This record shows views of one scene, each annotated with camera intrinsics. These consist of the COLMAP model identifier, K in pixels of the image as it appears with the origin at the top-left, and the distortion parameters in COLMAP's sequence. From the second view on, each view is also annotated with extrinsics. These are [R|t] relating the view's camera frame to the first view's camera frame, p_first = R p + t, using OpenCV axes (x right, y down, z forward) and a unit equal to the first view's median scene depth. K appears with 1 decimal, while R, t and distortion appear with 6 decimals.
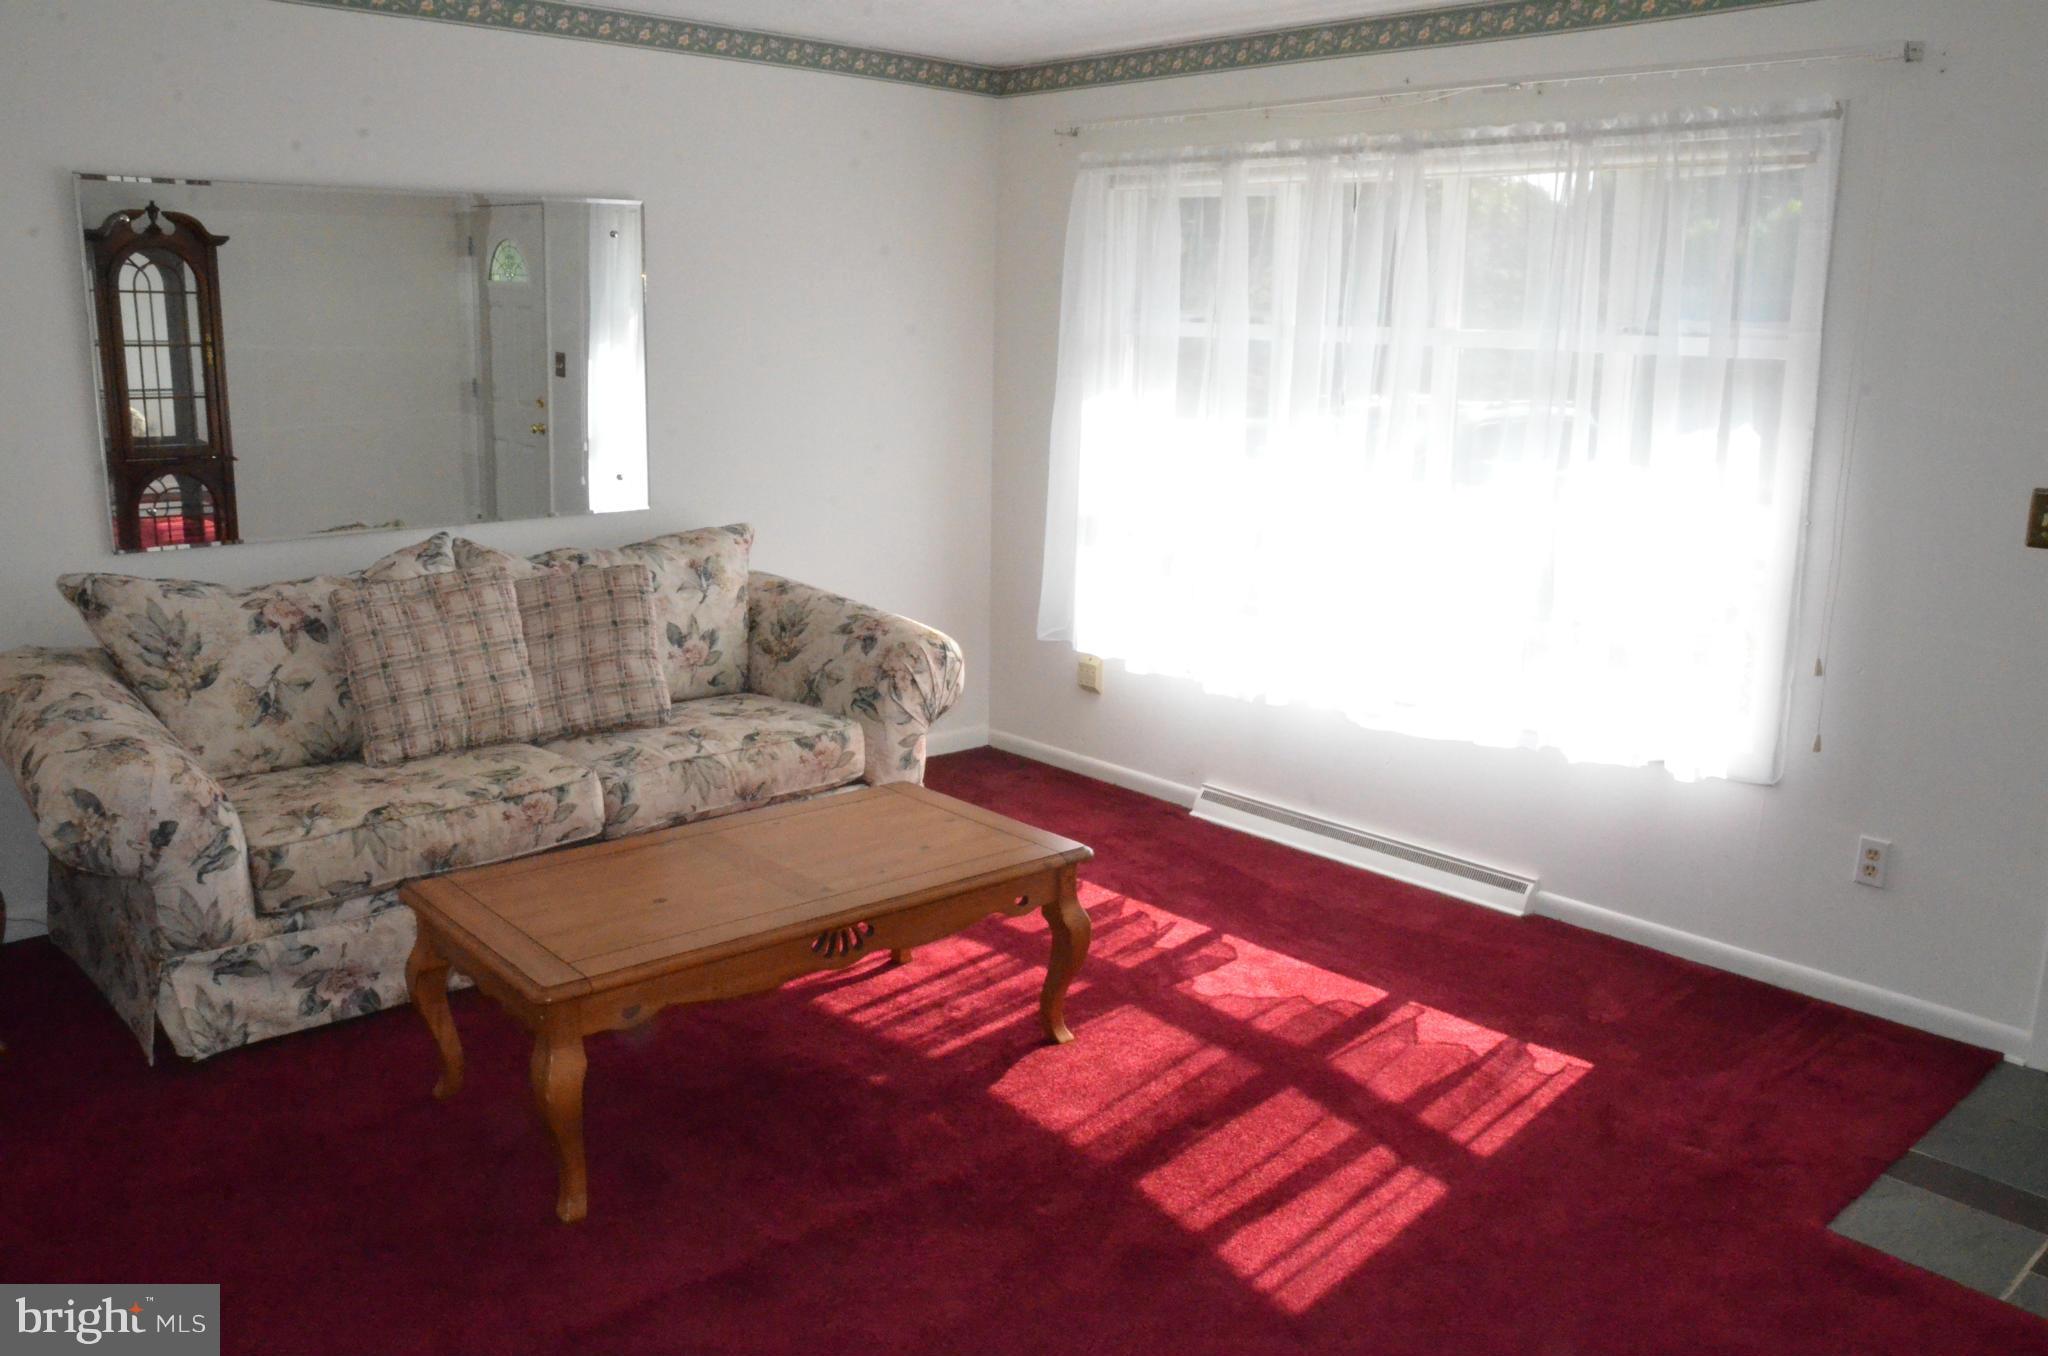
lens RADIAL K [[1611.5, 0, 1068.1], [0, 1611.5, 678.8], [0, 0, 1]] dist [-0.171133, 0.161754]
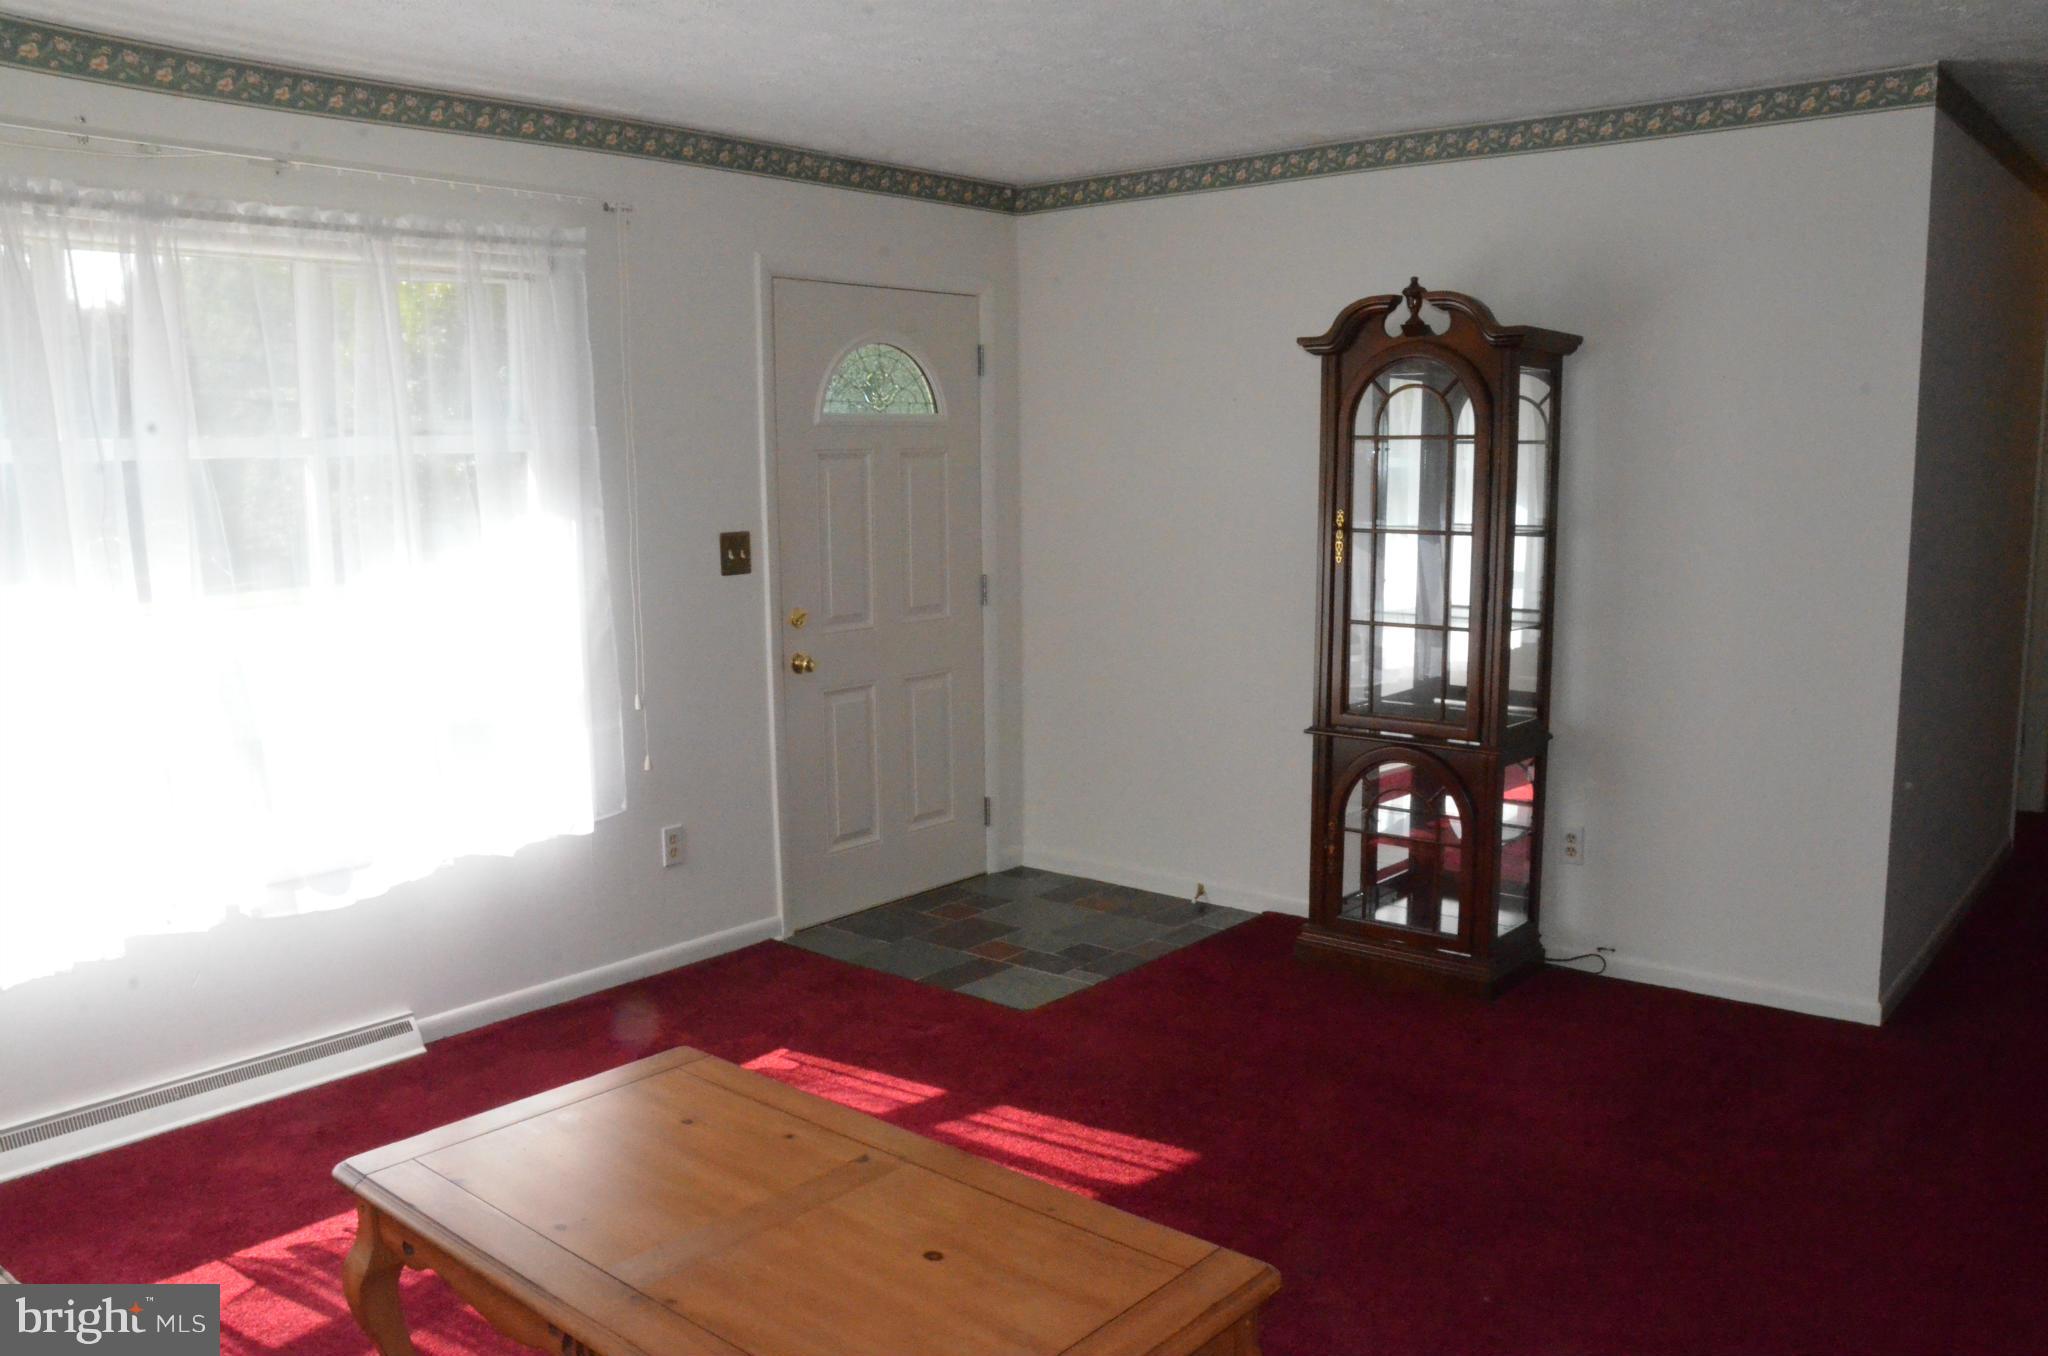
lens RADIAL K [[1611.5, 0, 1068.1], [0, 1611.5, 678.8], [0, 0, 1]] dist [-0.171133, 0.161754]
pose [[-0.128884, -0.159955, 0.978674, -0.692935], [0.219387, 0.957852, 0.185443, -0.163715], [-0.967088, 0.238609, -0.088360, 0.721859]]
